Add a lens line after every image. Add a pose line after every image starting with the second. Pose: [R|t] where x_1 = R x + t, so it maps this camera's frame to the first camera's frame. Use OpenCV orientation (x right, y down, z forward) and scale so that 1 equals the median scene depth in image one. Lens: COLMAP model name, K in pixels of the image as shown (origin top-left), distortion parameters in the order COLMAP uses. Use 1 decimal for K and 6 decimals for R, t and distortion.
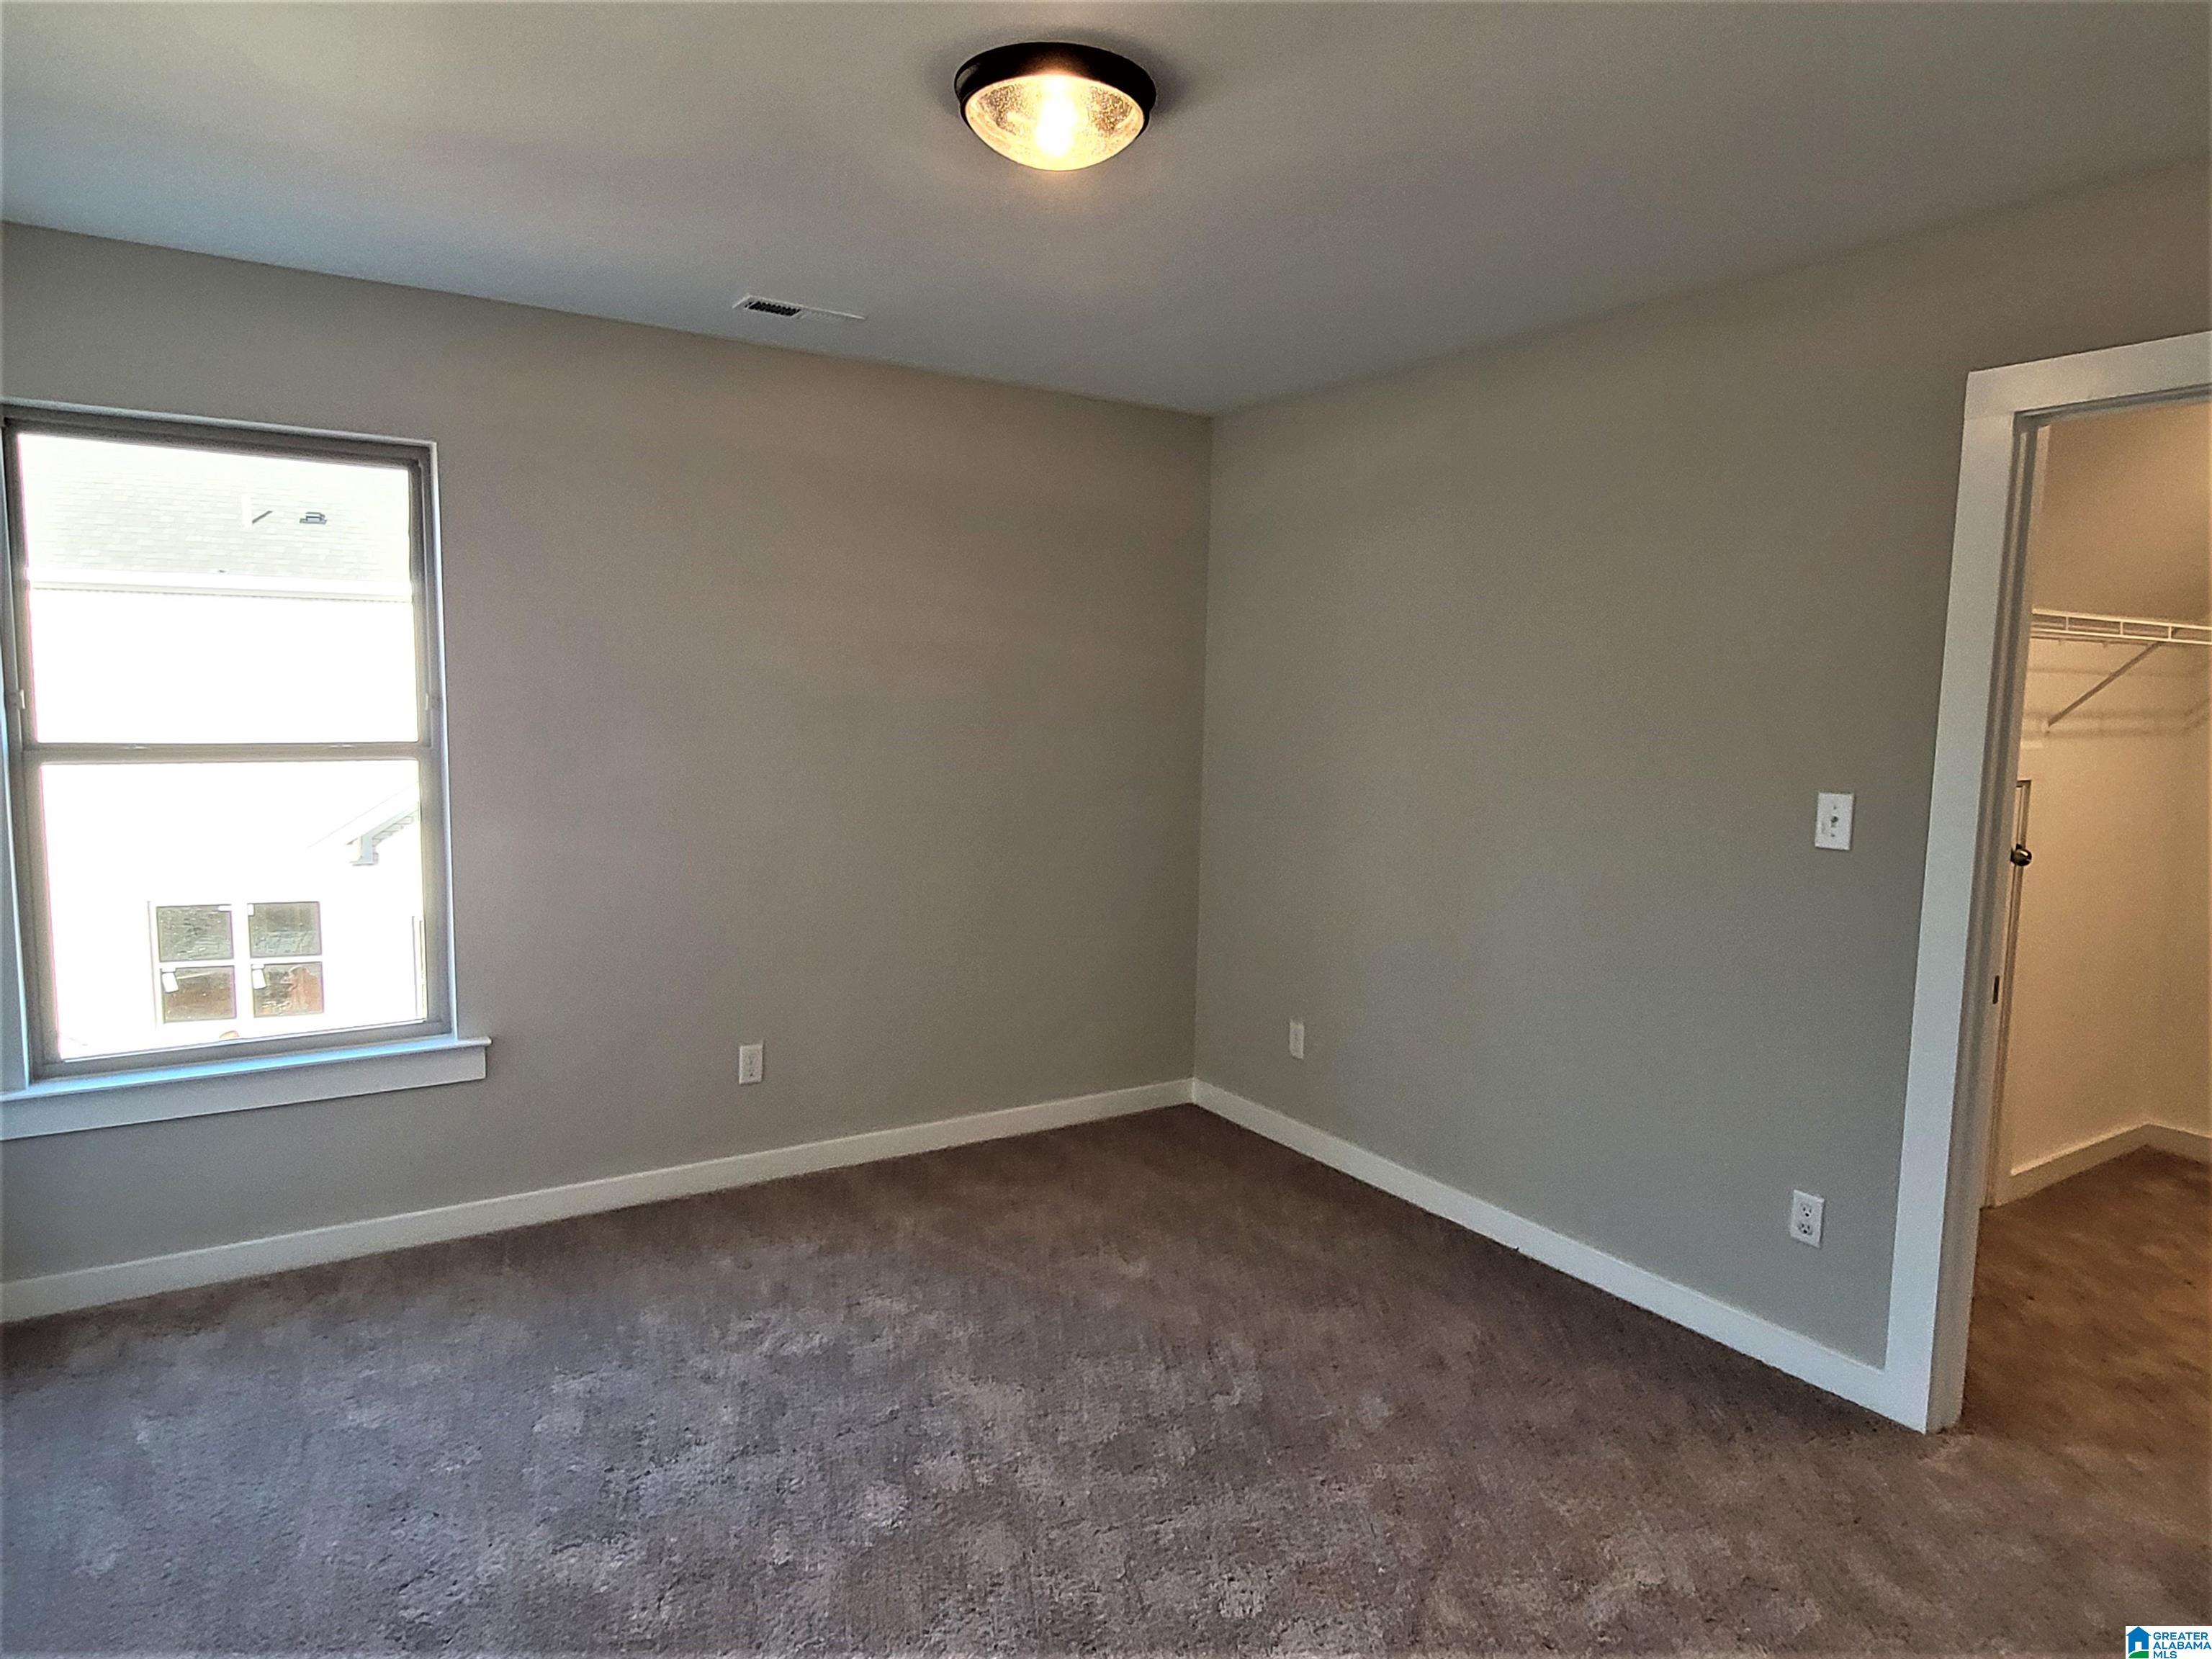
lens RADIAL K [[1329.6, 0, 1112.5], [0, 1329.6, 824.5], [0, 0, 1]] dist [0.000697, 0.001364]
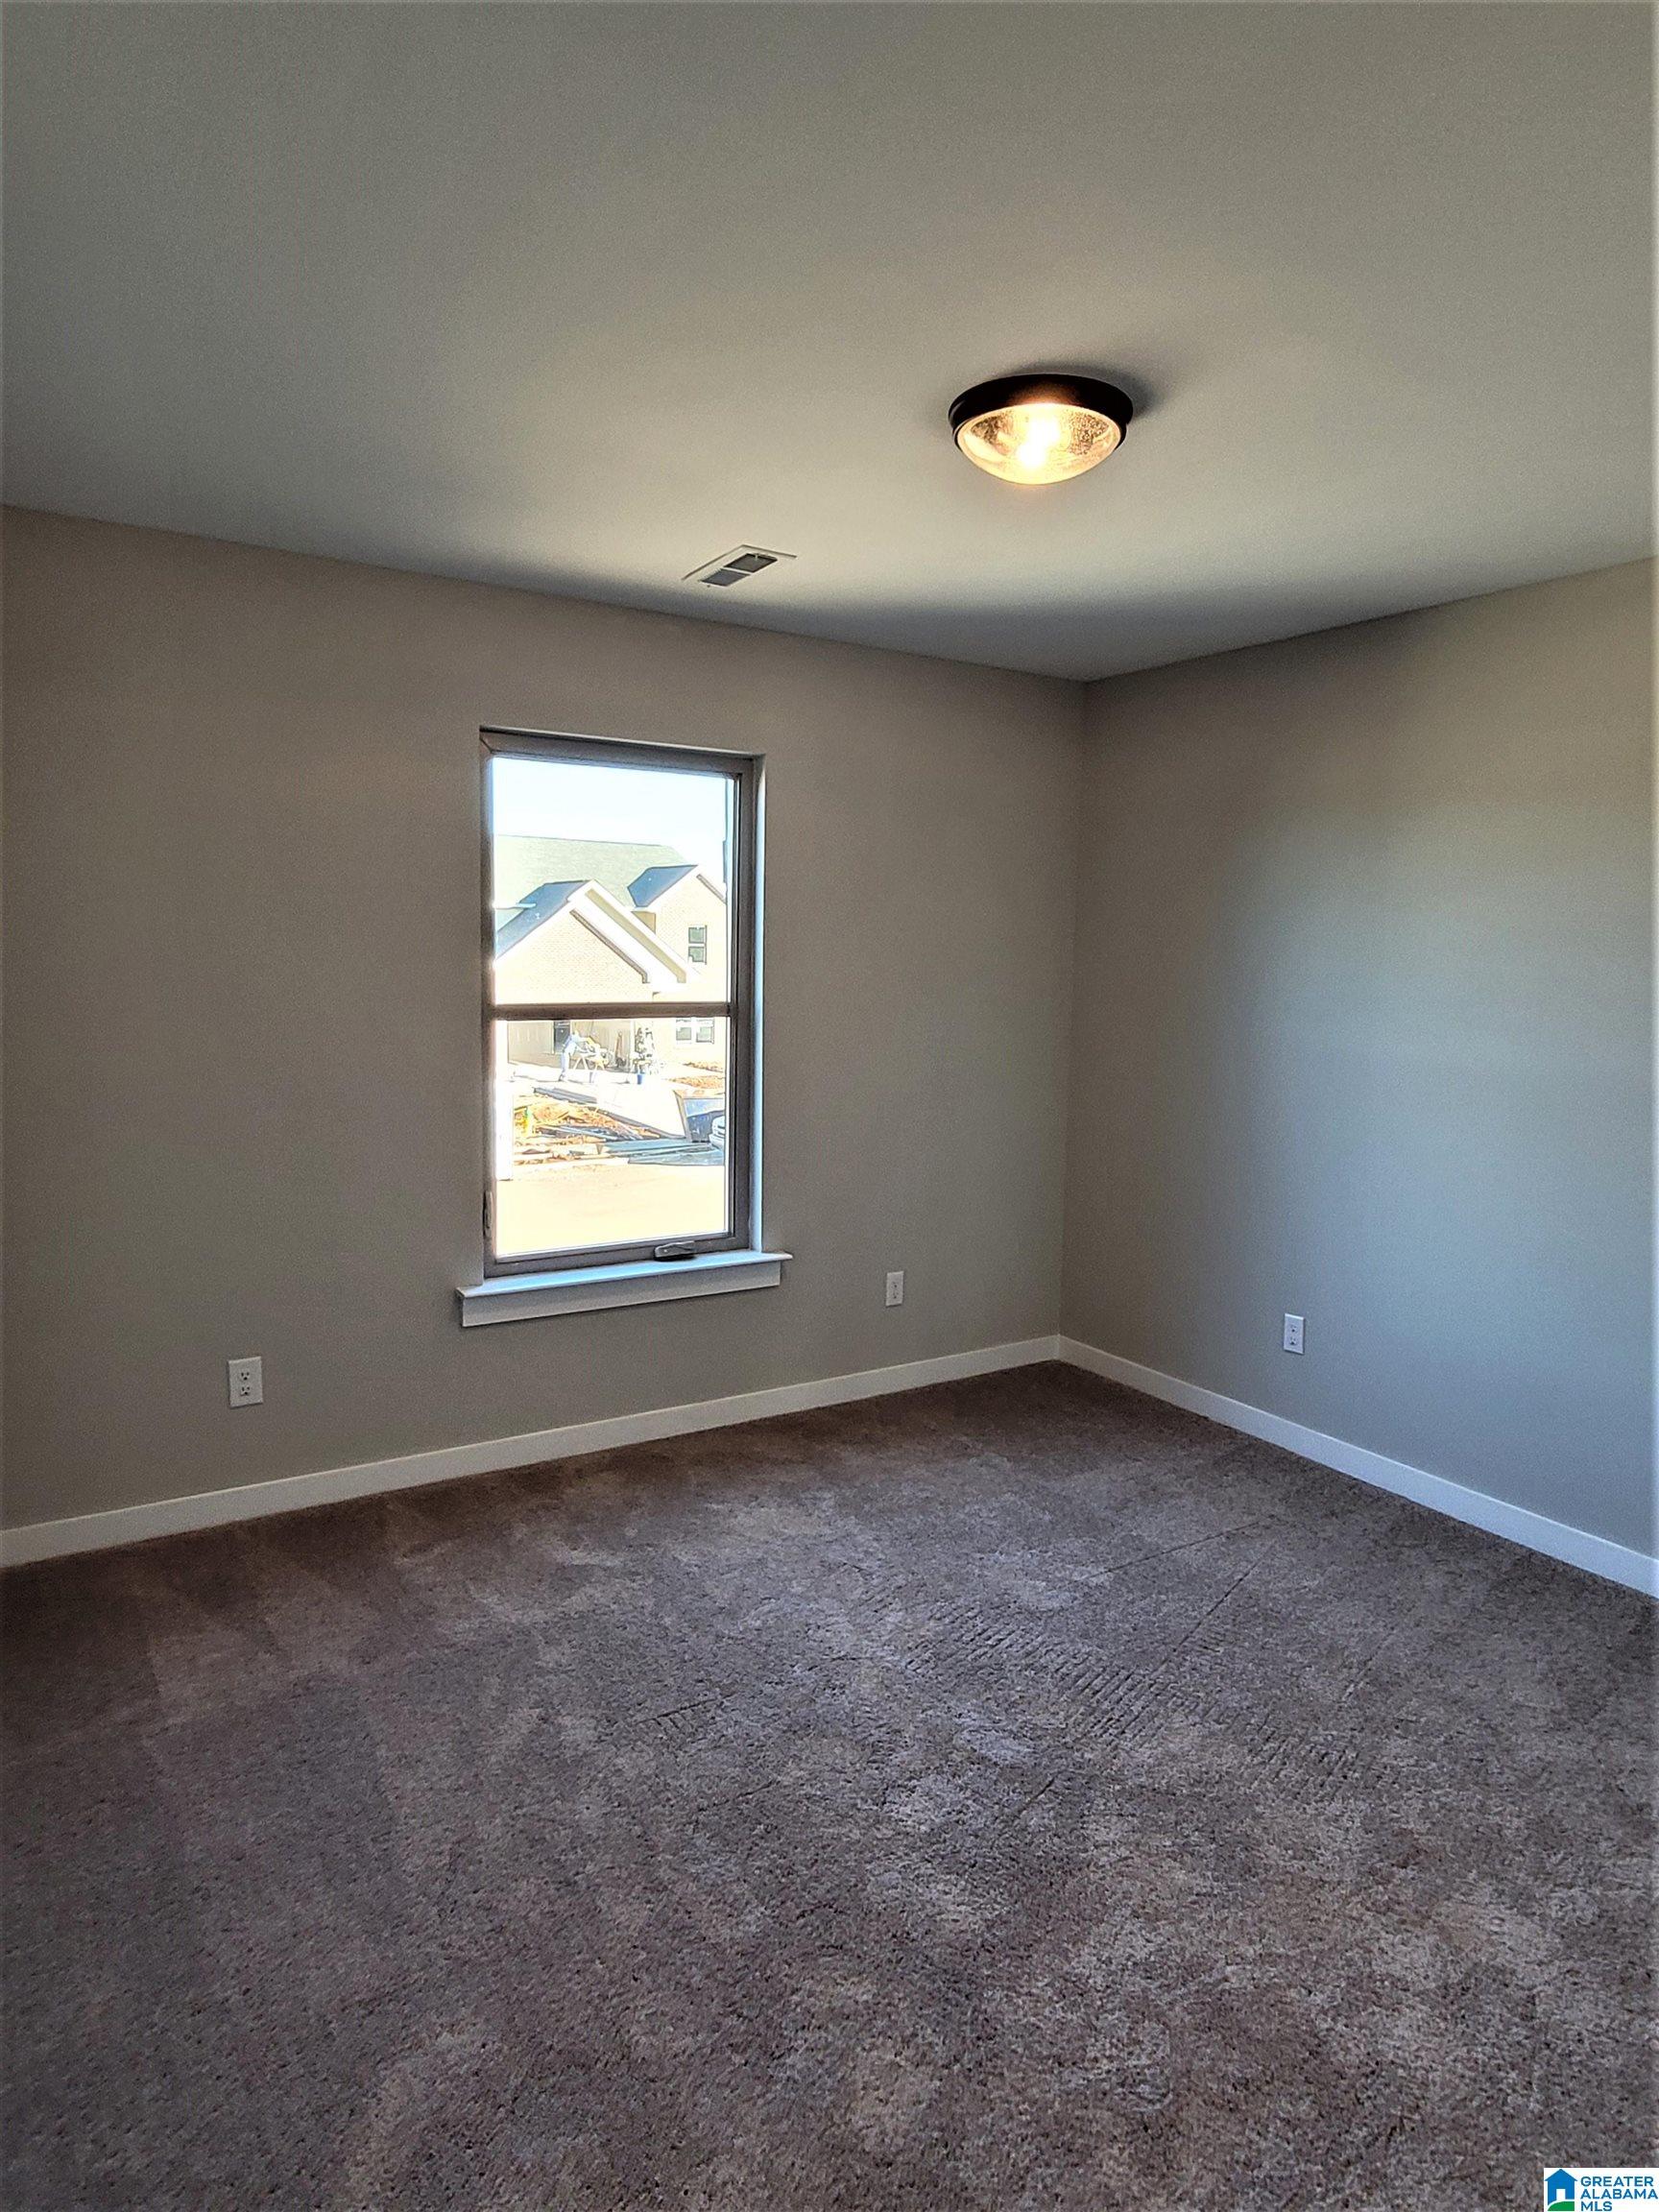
lens RADIAL K [[1329.6, 0, 847.0], [0, 1329.6, 1101.5], [0, 0, 1]] dist [0.000697, 0.001364]
pose [[0.999883, -0.012675, -0.008548, -0.172169], [0.012658, 0.999918, -0.002068, 0.011868], [0.008573, 0.001960, 0.999961, -0.084092]]
